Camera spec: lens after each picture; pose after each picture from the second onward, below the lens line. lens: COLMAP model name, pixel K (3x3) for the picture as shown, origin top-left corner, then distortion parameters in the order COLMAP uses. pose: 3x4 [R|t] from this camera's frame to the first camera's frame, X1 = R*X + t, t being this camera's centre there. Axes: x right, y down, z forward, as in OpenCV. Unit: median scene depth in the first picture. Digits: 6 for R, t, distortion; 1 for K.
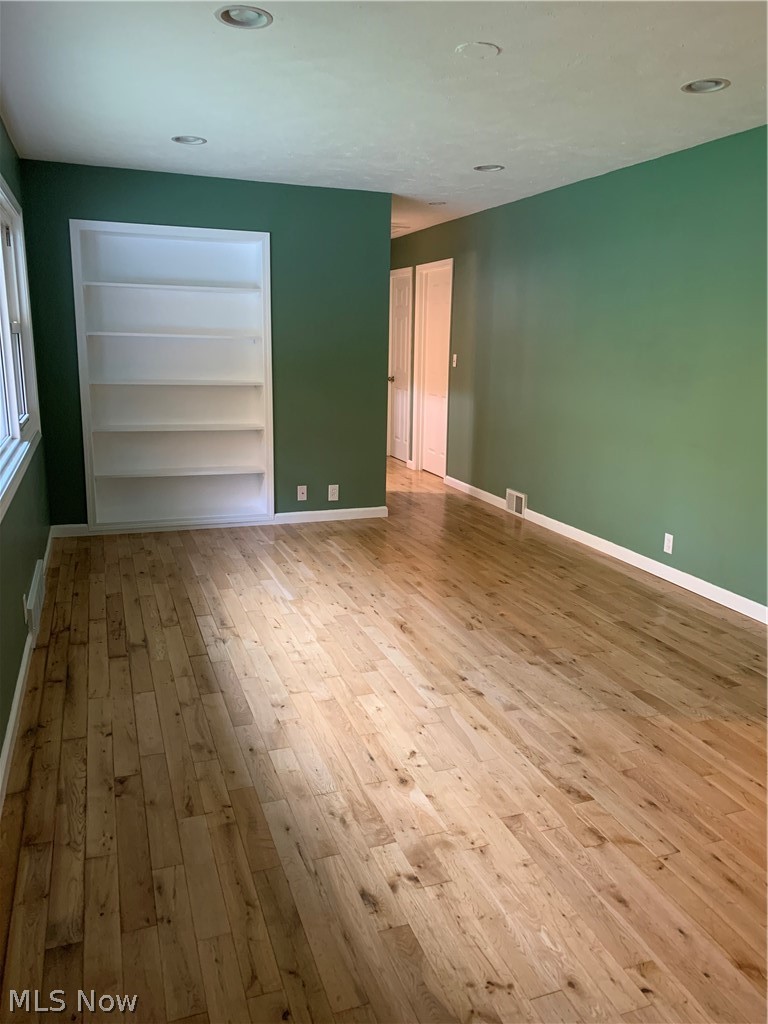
lens RADIAL K [[783.9, 0, 384.7], [0, 783.9, 509.1], [0, 0, 1]] dist [0.022028, -0.023442]
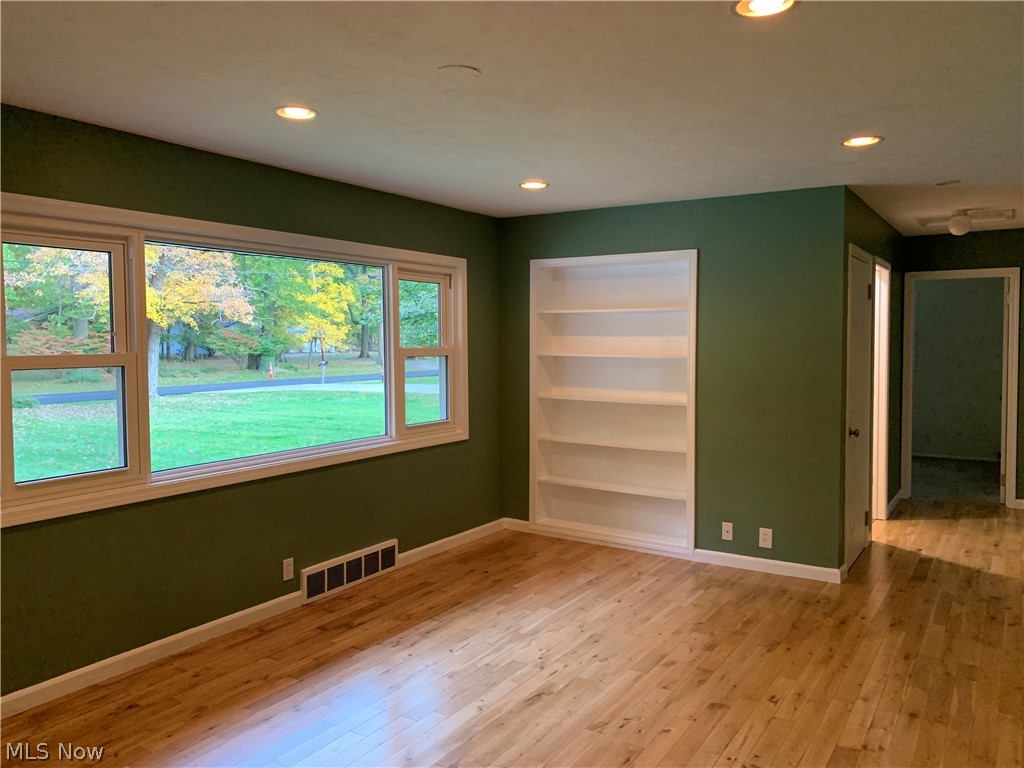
lens RADIAL K [[783.9, 0, 500.3], [0, 783.9, 358.3], [0, 0, 1]] dist [0.022028, -0.023442]
pose [[0.600261, 0.004422, -0.799792, 0.611729], [-0.162731, 0.979743, -0.116716, -0.091484], [0.783074, 0.200211, 0.588821, 0.355212]]
